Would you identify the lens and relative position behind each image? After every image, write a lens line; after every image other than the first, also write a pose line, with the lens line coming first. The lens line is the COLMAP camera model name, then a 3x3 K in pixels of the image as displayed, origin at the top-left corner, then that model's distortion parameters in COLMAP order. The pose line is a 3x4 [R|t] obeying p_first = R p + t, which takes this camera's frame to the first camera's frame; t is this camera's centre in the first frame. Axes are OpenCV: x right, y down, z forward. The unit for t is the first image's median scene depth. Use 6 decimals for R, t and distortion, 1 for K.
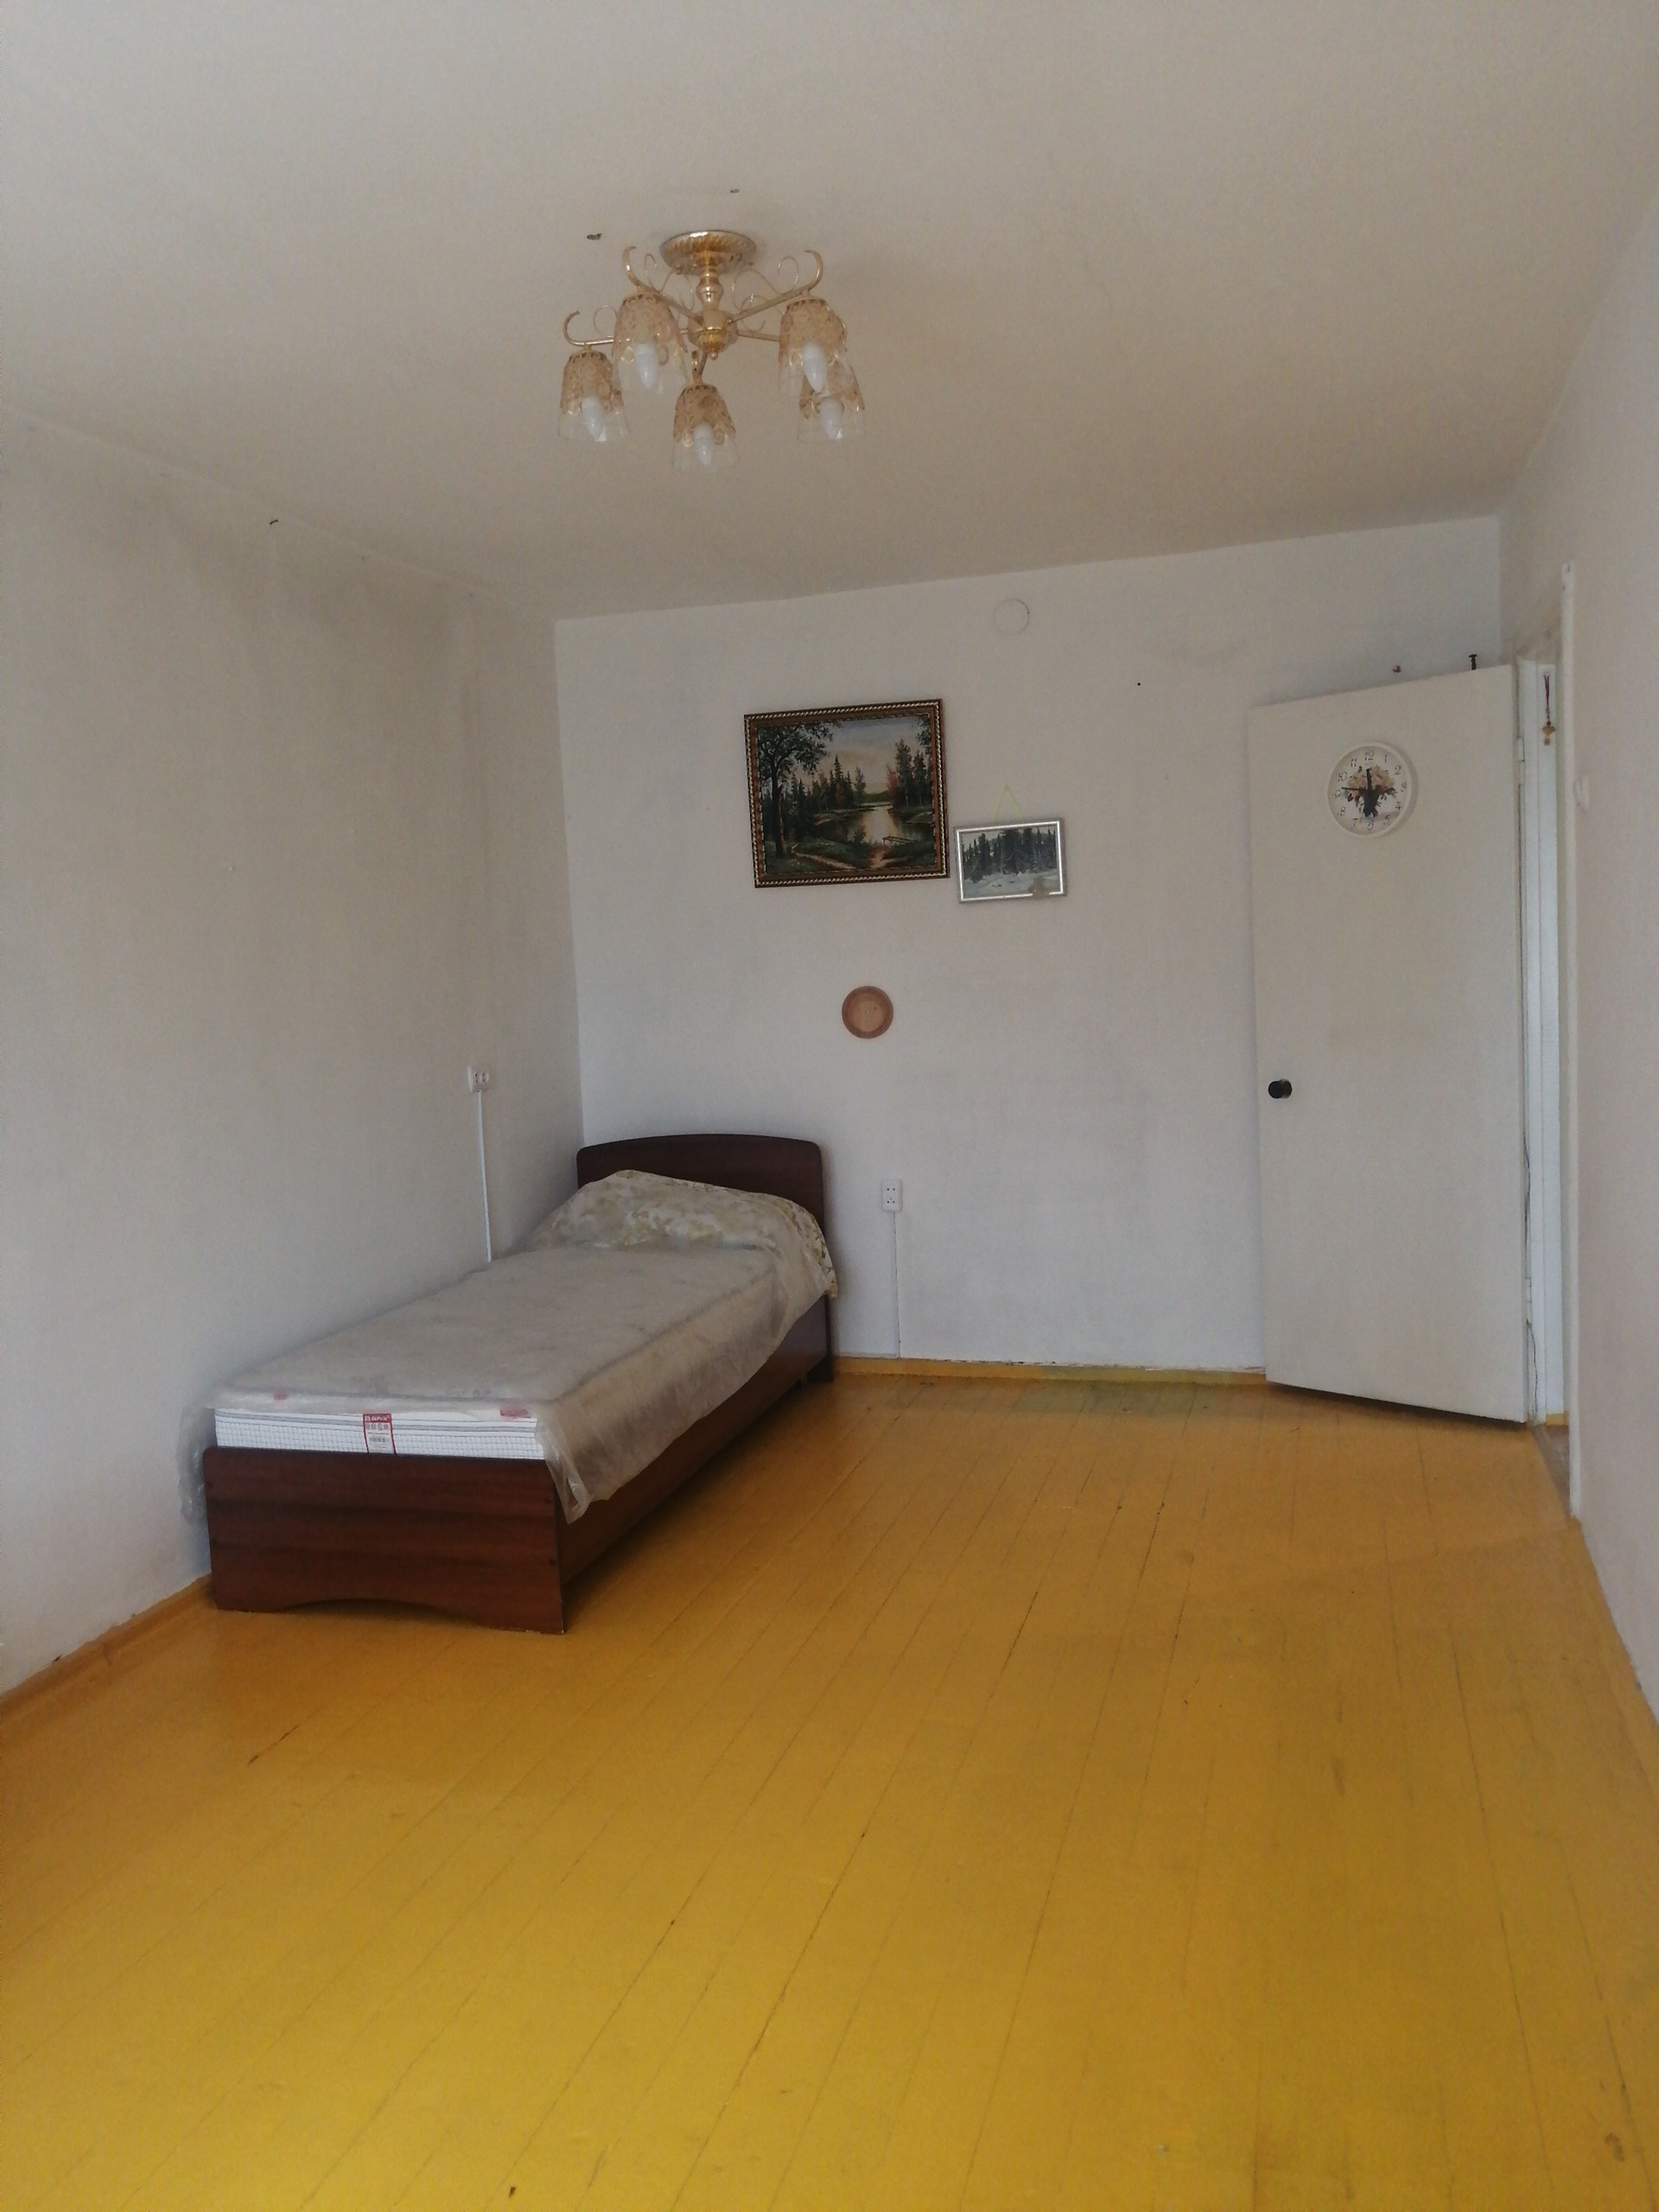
lens RADIAL K [[1701.3, 0, 829.5], [0, 1701.3, 1106.0], [0, 0, 1]] dist [0.060277, -0.234762]
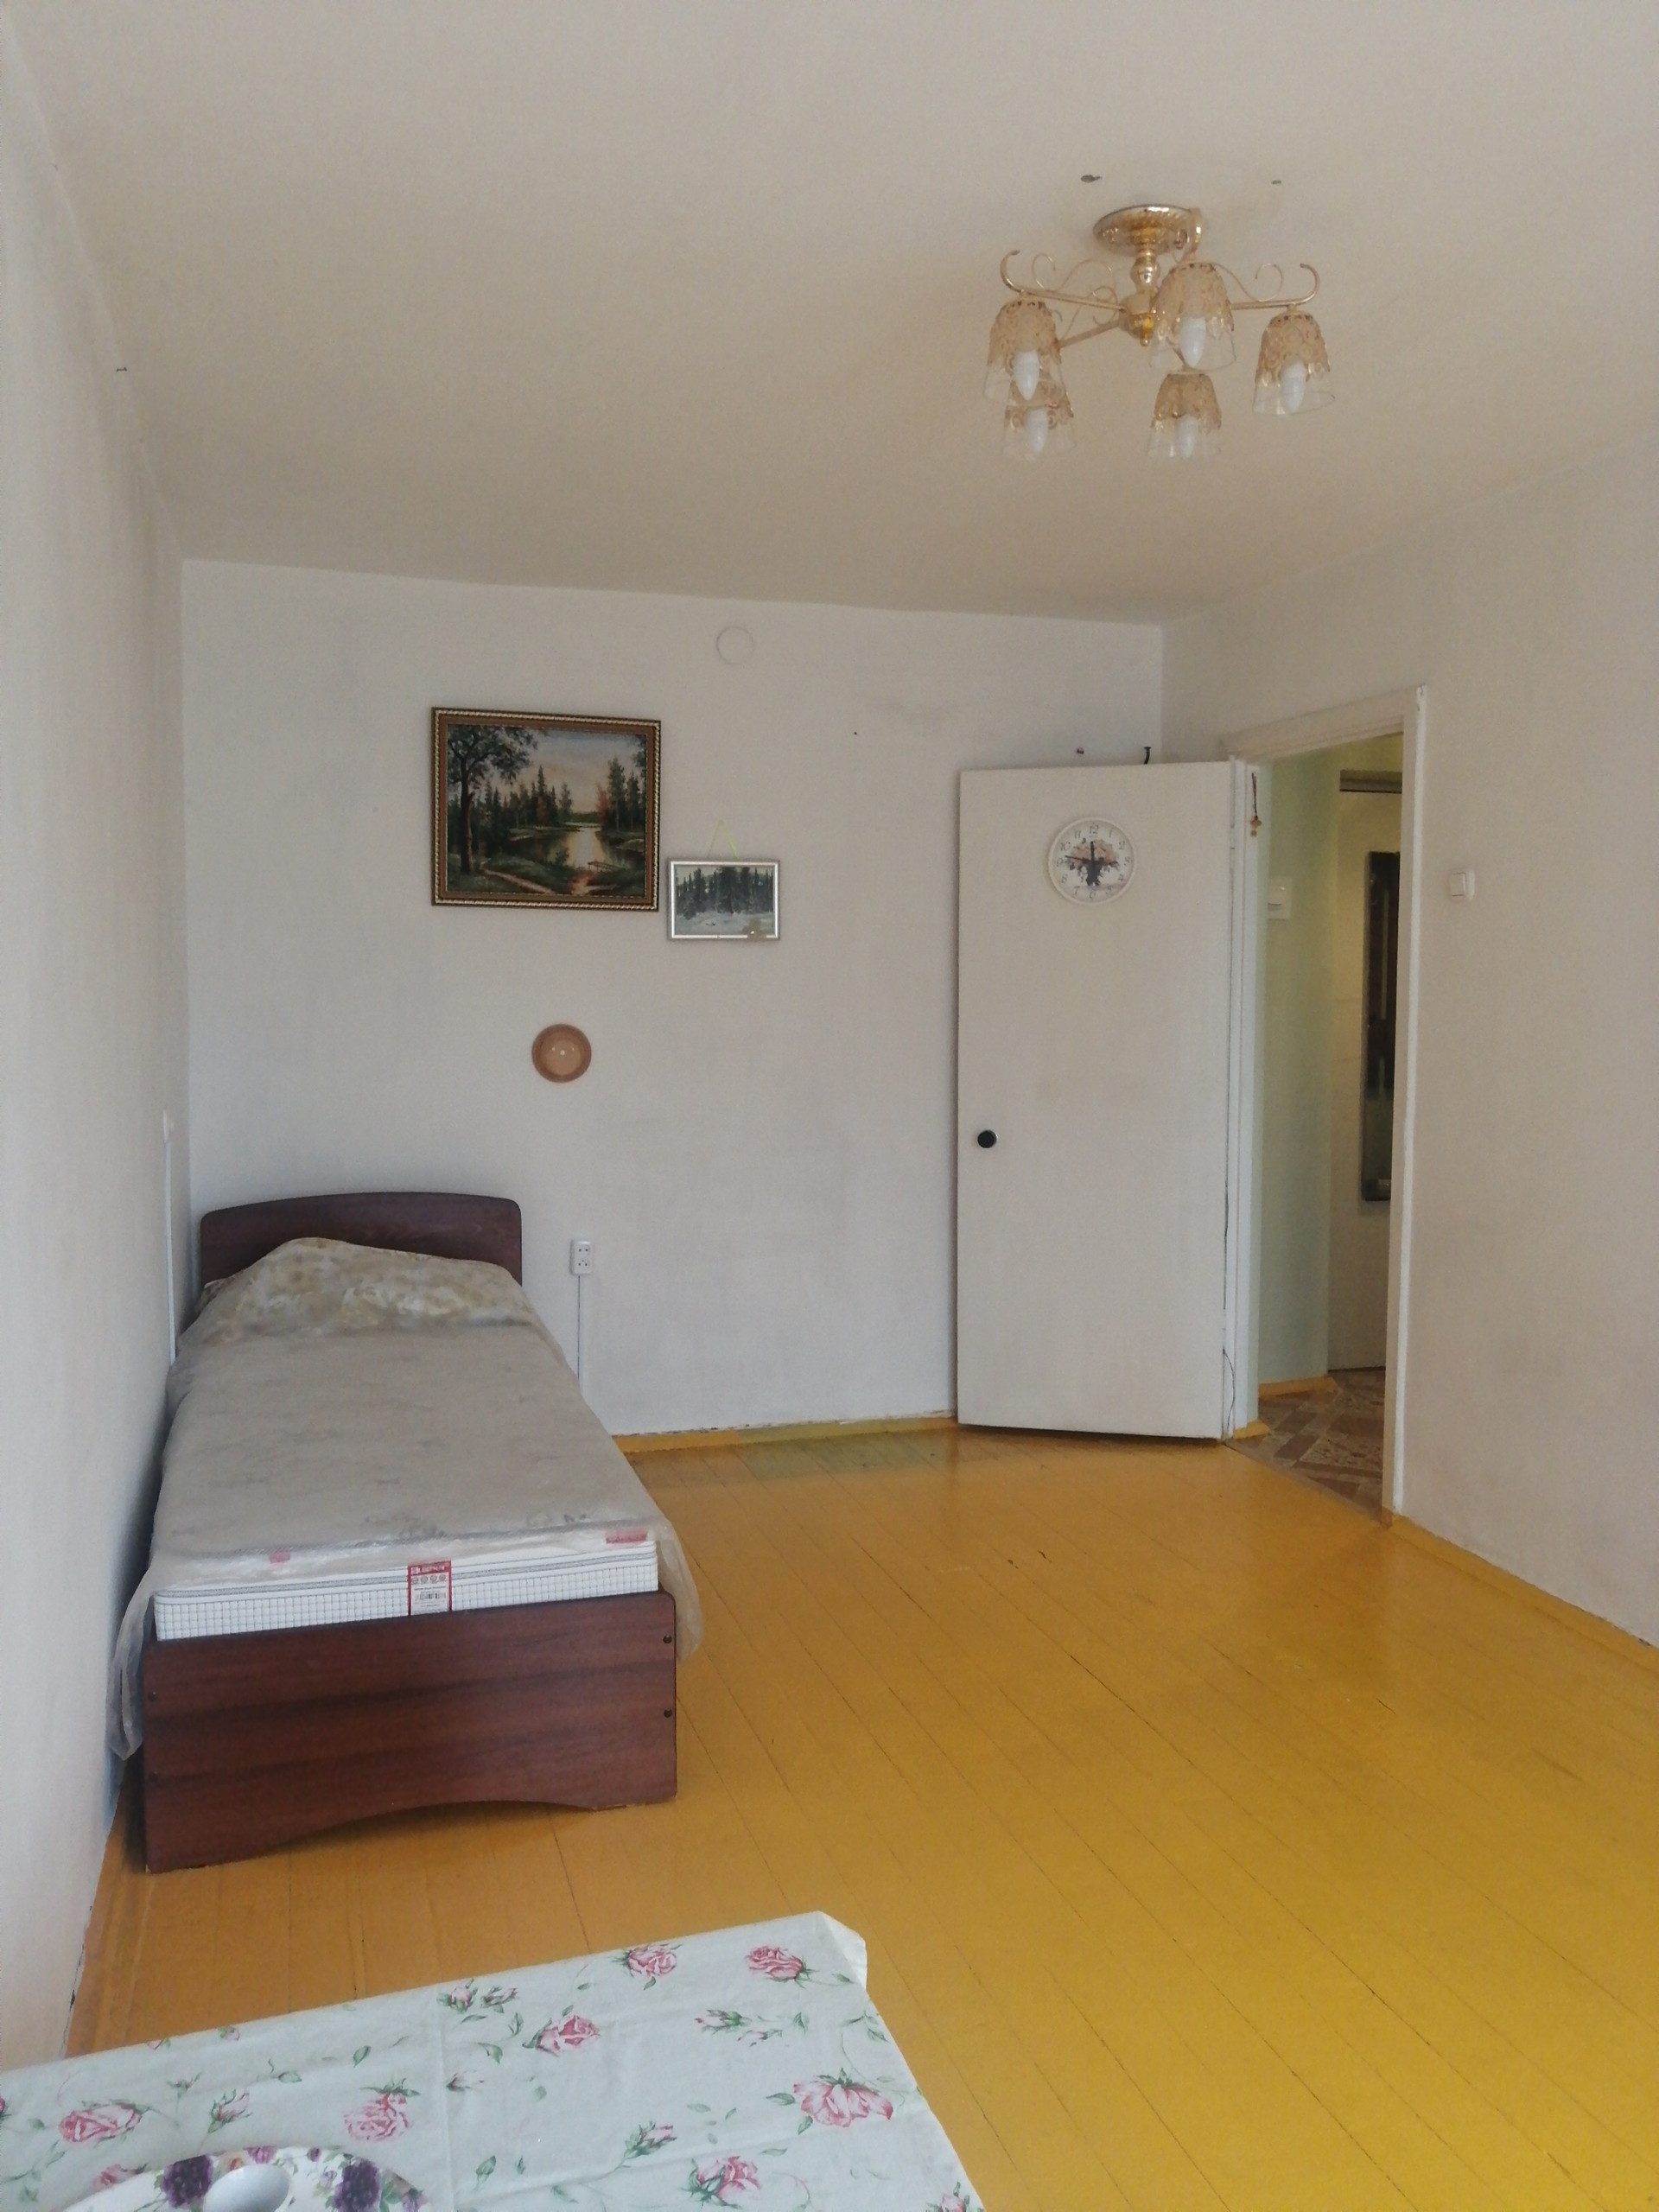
lens RADIAL K [[1722.3, 0, 829.5], [0, 1722.3, 1106.0], [0, 0, 1]] dist [0.005366, -0.000530]
pose [[0.833204, 0.010216, 0.552872, -0.372883], [0.005332, 0.999634, -0.026506, -0.002570], [-0.552940, 0.025032, 0.832845, 0.169819]]
